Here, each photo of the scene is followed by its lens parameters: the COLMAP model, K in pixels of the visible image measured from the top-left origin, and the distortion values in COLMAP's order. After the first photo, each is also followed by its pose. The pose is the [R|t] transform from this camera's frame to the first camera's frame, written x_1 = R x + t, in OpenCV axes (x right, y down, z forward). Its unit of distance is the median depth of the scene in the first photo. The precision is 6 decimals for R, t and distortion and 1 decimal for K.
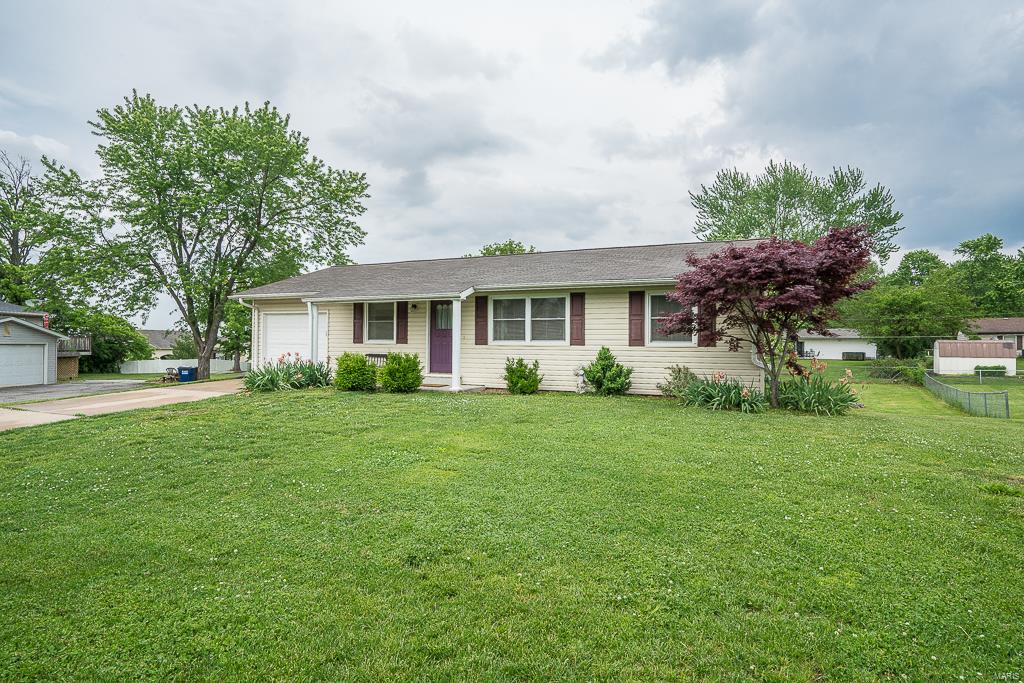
lens RADIAL K [[553.9, 0, 512.0], [0, 553.9, 341.5], [0, 0, 1]] dist [-0.061417, 0.020223]
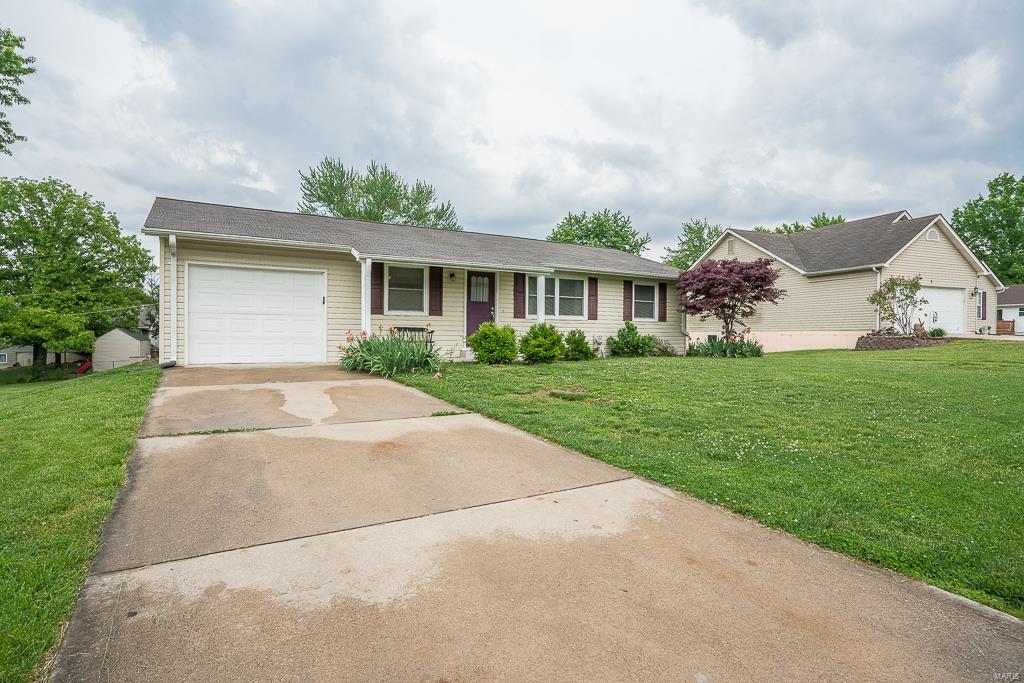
lens RADIAL K [[525.8, 0, 507.5], [0, 525.8, 340.5], [0, 0, 1]] dist [-0.057827, 0.037502]
pose [[0.578496, -0.019510, 0.815452, -0.919215], [-0.011461, 0.999421, 0.032042, 0.017060], [-0.815605, -0.027882, 0.577937, 0.453589]]
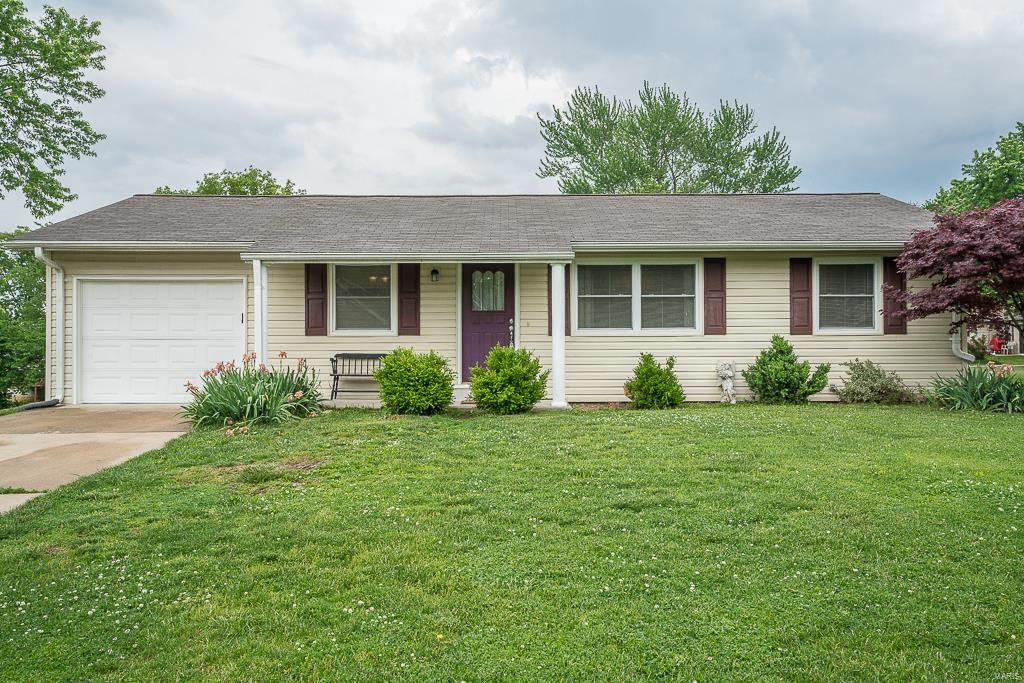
lens RADIAL K [[827.8, 0, 511.9], [0, 827.8, 344.4], [0, 0, 1]] dist [0.004568, 0.070289]
pose [[0.908257, -0.014998, 0.418144, -0.521197], [0.009026, 0.999827, 0.016256, 0.000185], [-0.418316, -0.010990, 0.908235, 0.163899]]
